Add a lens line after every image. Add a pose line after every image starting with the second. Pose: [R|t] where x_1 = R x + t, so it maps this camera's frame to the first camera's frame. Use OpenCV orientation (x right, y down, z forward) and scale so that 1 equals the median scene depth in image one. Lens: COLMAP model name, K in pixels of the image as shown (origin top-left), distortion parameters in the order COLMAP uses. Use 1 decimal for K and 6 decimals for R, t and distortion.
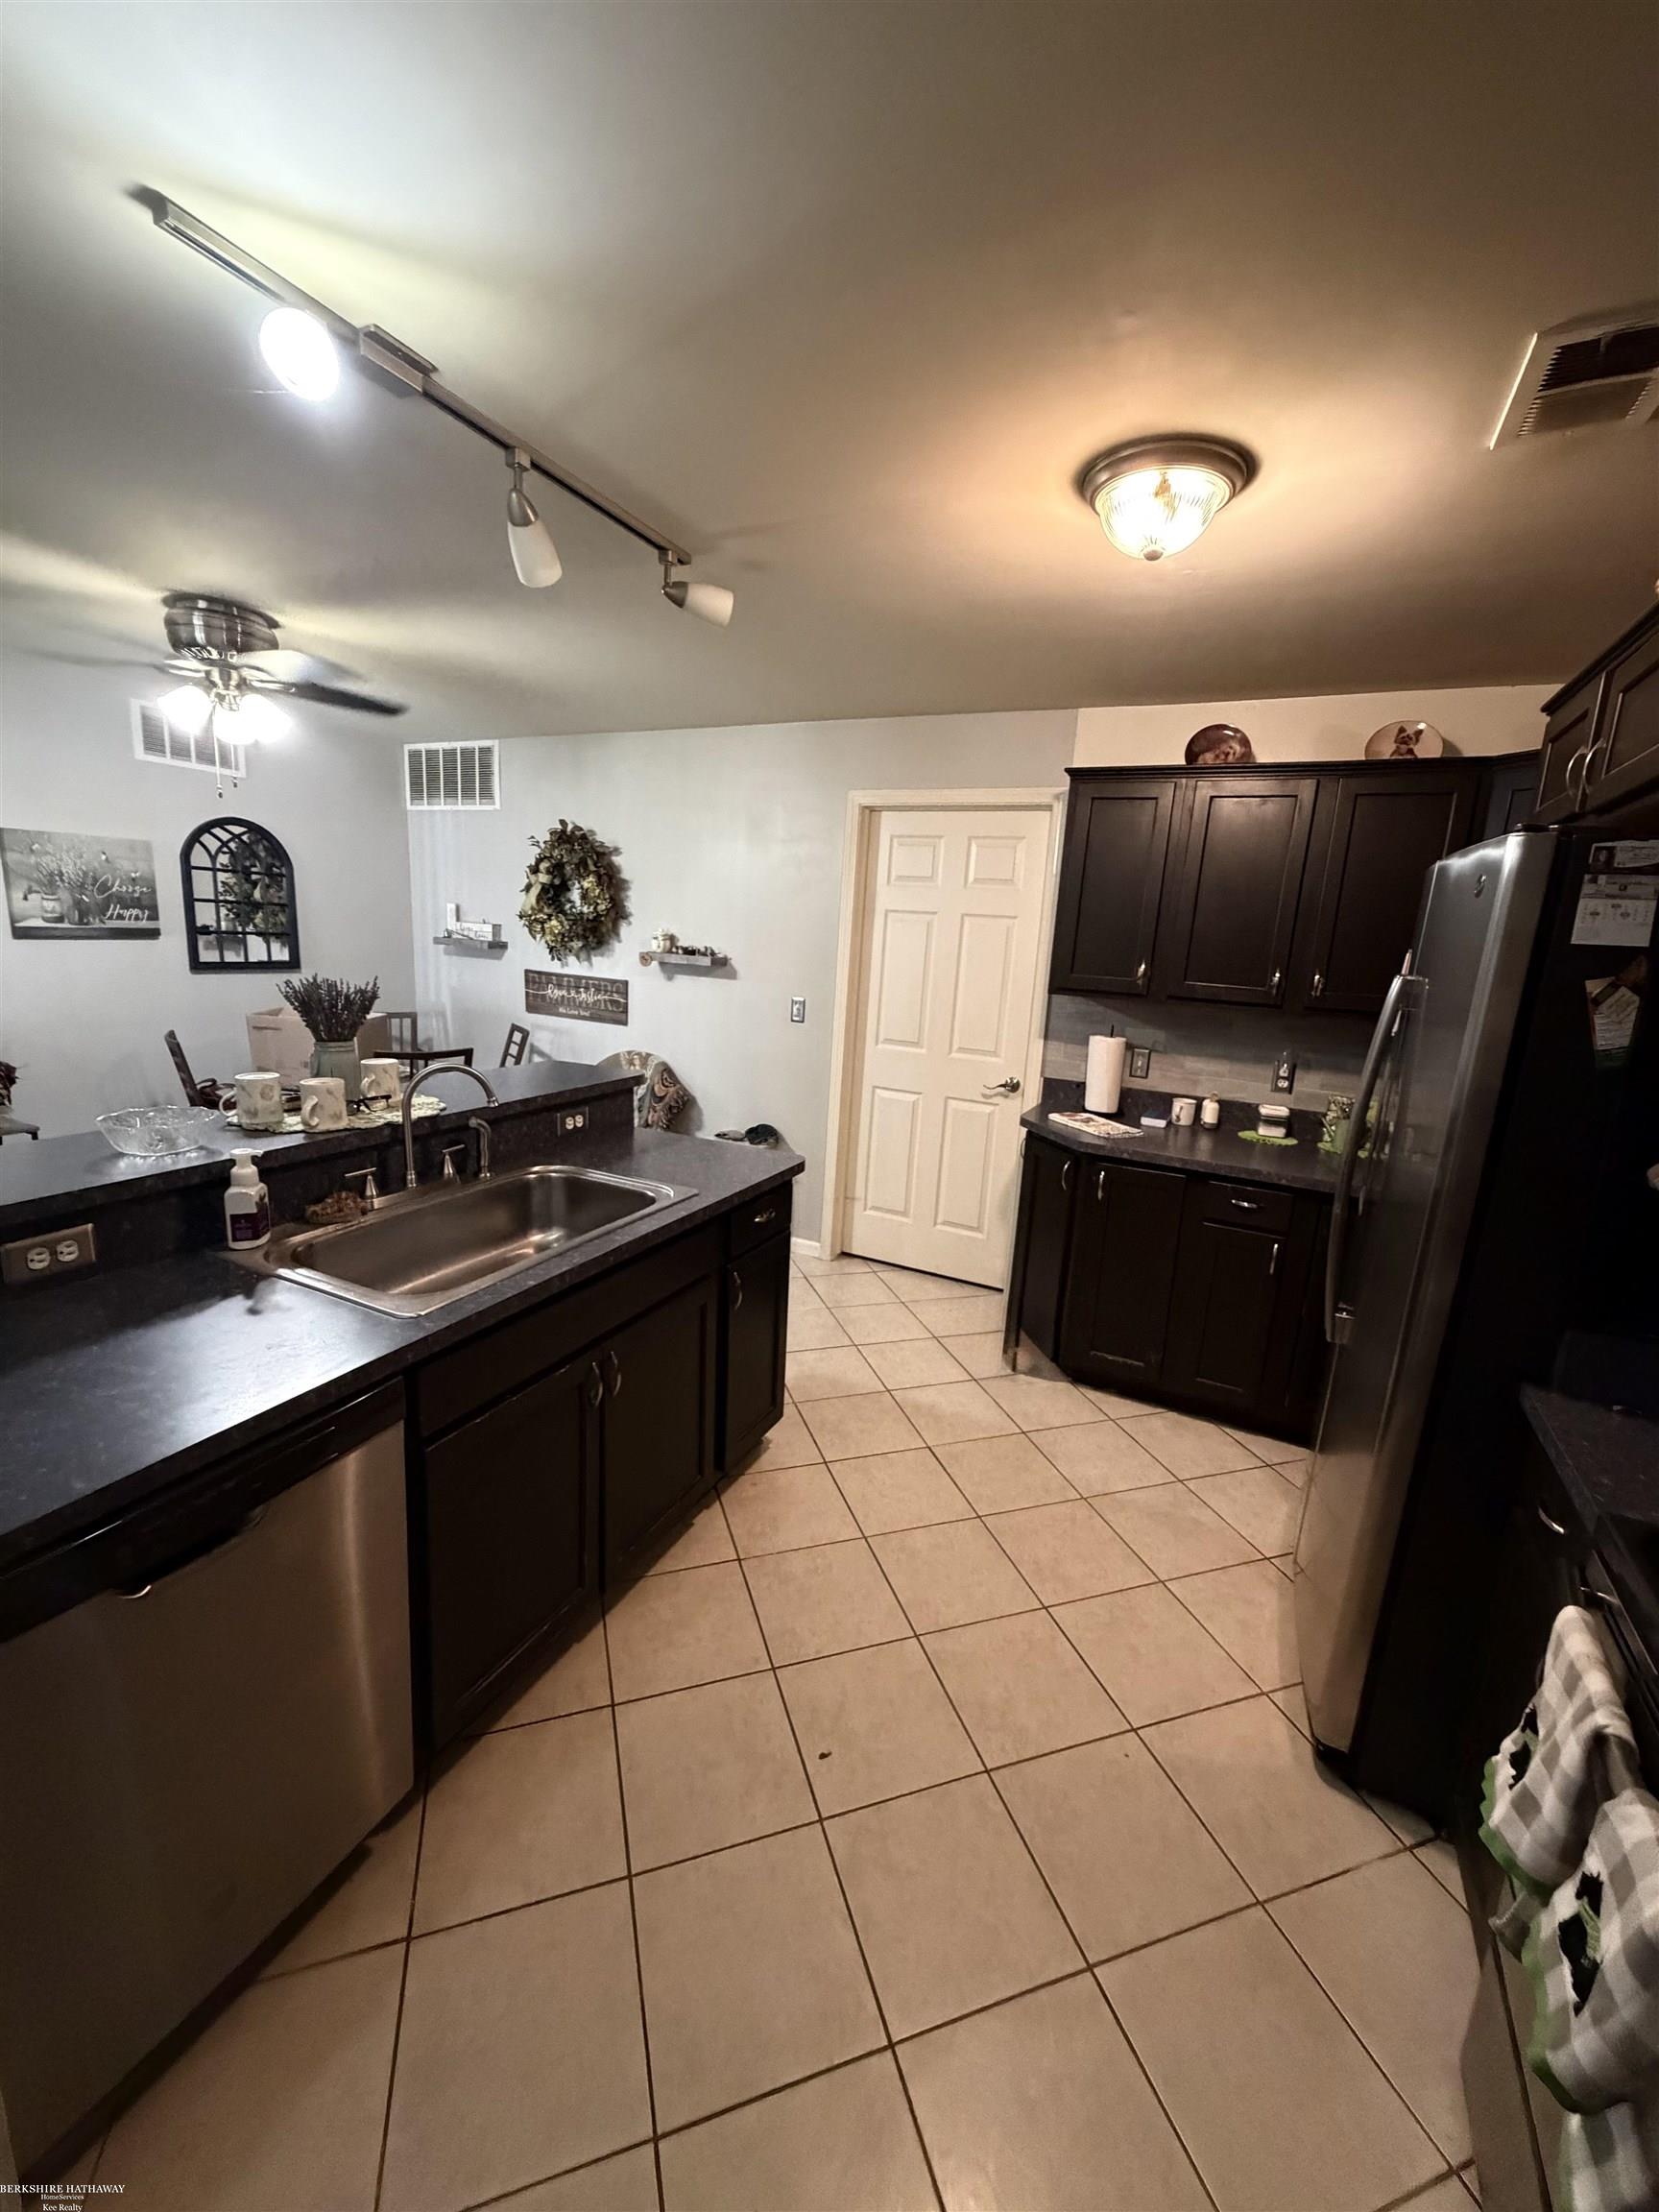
lens RADIAL K [[879.9, 0, 829.2], [0, 879.9, 1099.6], [0, 0, 1]] dist [0.001534, 0.000116]
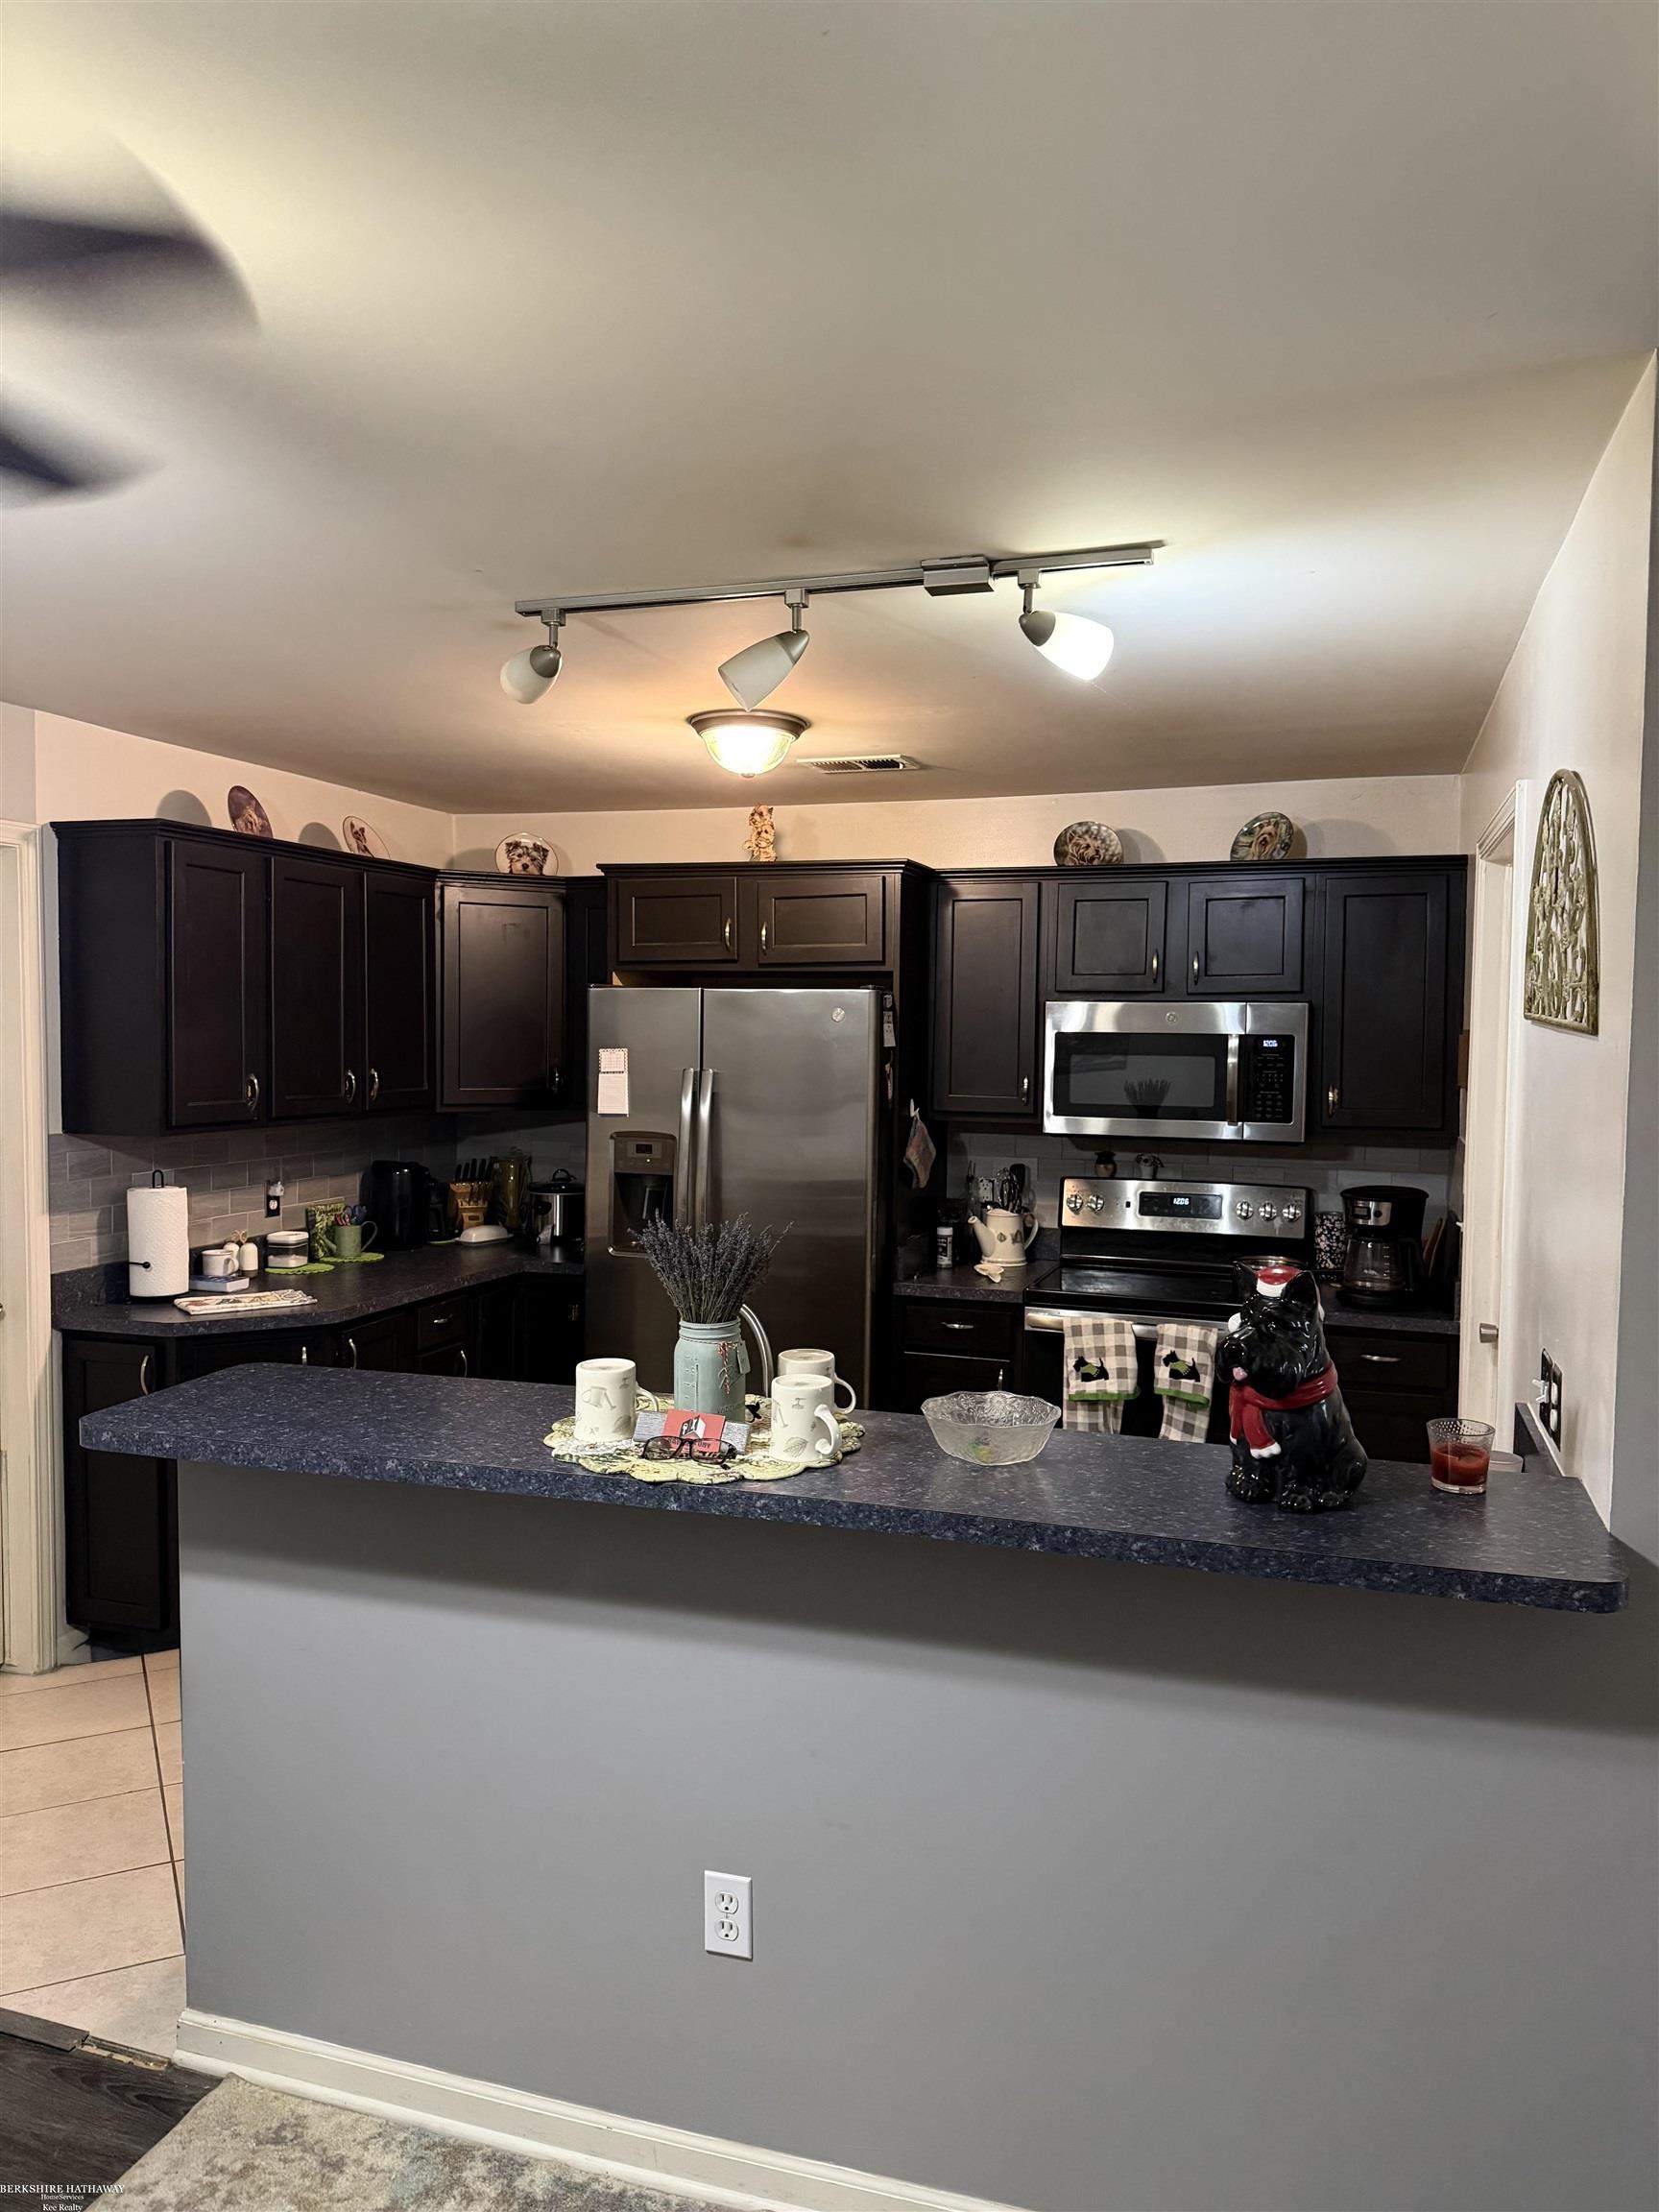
lens RADIAL K [[1548.5, 0, 829.5], [0, 1548.5, 1106.0], [0, 0, 1]] dist [0.100301, -0.117568]
pose [[-0.144238, -0.107404, 0.983697, -0.751969], [0.175451, 0.975566, 0.132242, -0.157642], [-0.973865, 0.191665, -0.121870, 0.474097]]
